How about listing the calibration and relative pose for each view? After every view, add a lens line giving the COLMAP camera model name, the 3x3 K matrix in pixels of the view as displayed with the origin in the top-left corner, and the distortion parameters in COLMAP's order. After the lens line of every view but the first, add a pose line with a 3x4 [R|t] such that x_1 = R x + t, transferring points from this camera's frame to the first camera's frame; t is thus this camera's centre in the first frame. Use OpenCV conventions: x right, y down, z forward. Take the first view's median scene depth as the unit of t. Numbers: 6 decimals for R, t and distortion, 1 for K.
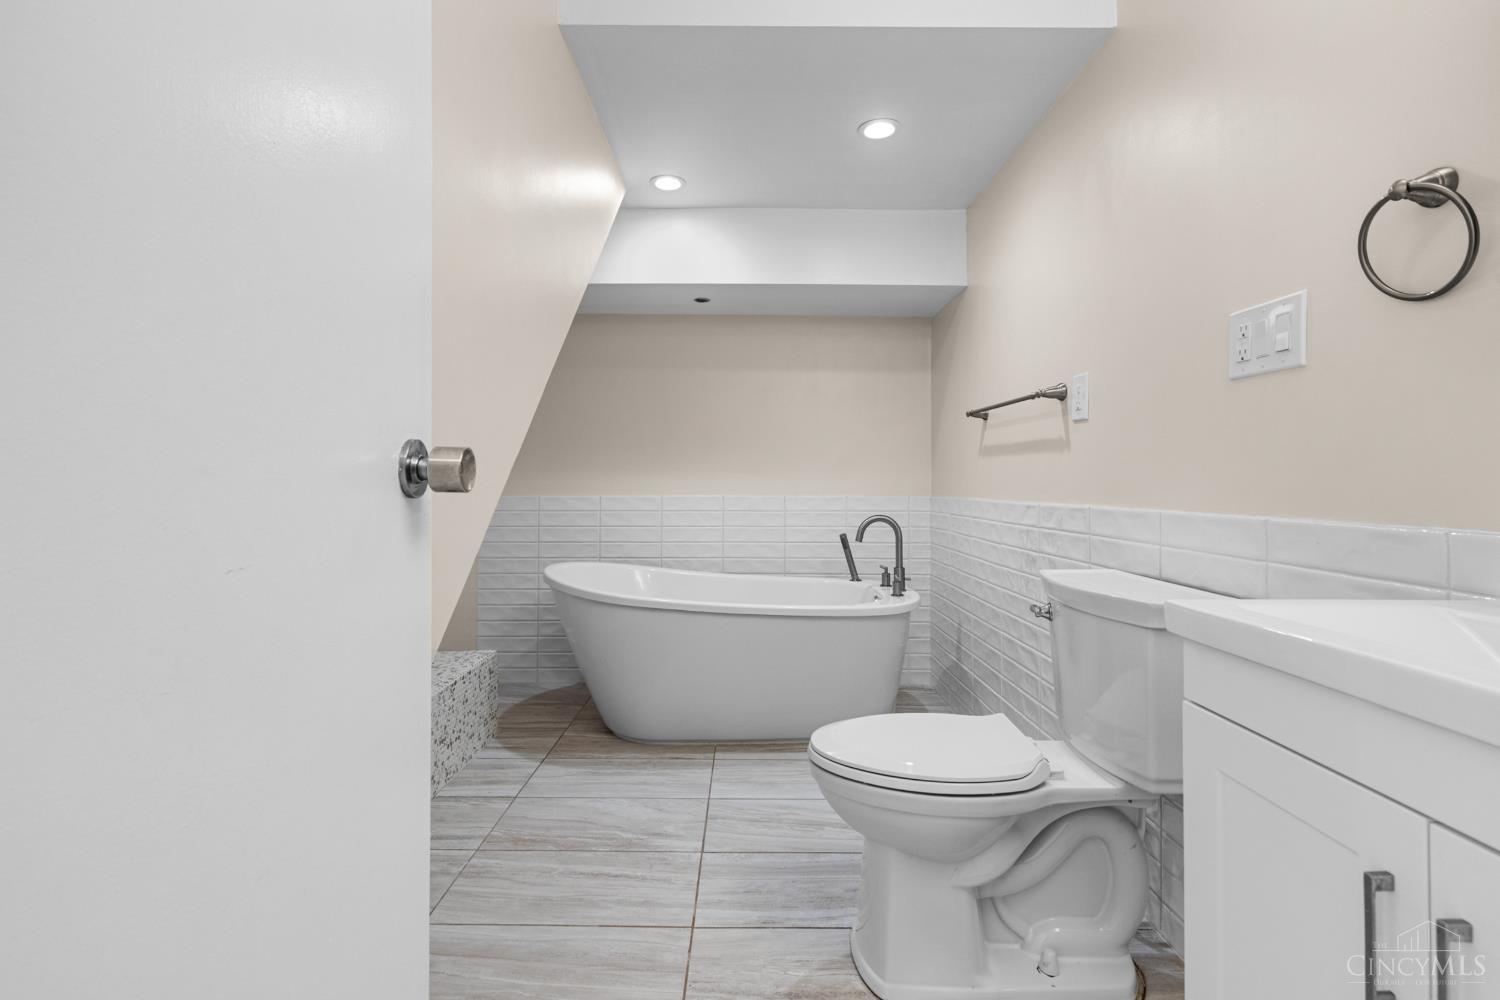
lens RADIAL K [[673.6, 0, 738.9], [0, 673.6, 488.5], [0, 0, 1]] dist [0.004549, -0.000394]
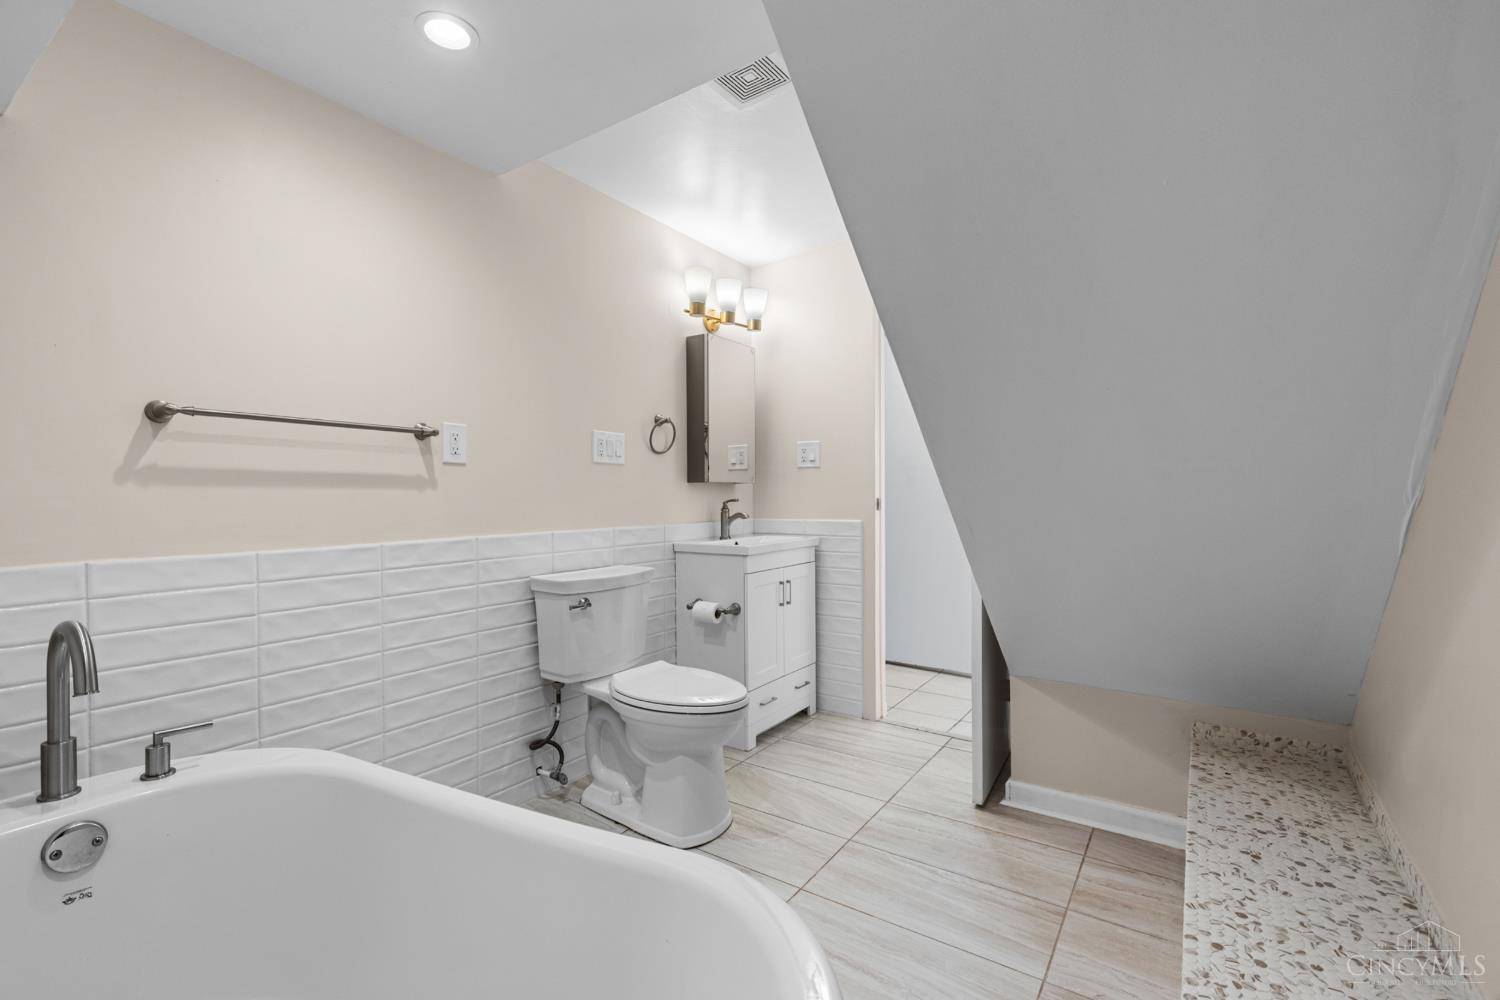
lens RADIAL K [[673.6, 0, 738.9], [0, 673.6, 488.5], [0, 0, 1]] dist [0.004549, -0.000394]
pose [[-0.828519, 0.004629, 0.559941, -0.605435], [0.009832, 0.999932, 0.006282, -0.070210], [-0.559874, 0.010711, -0.828509, 1.896606]]
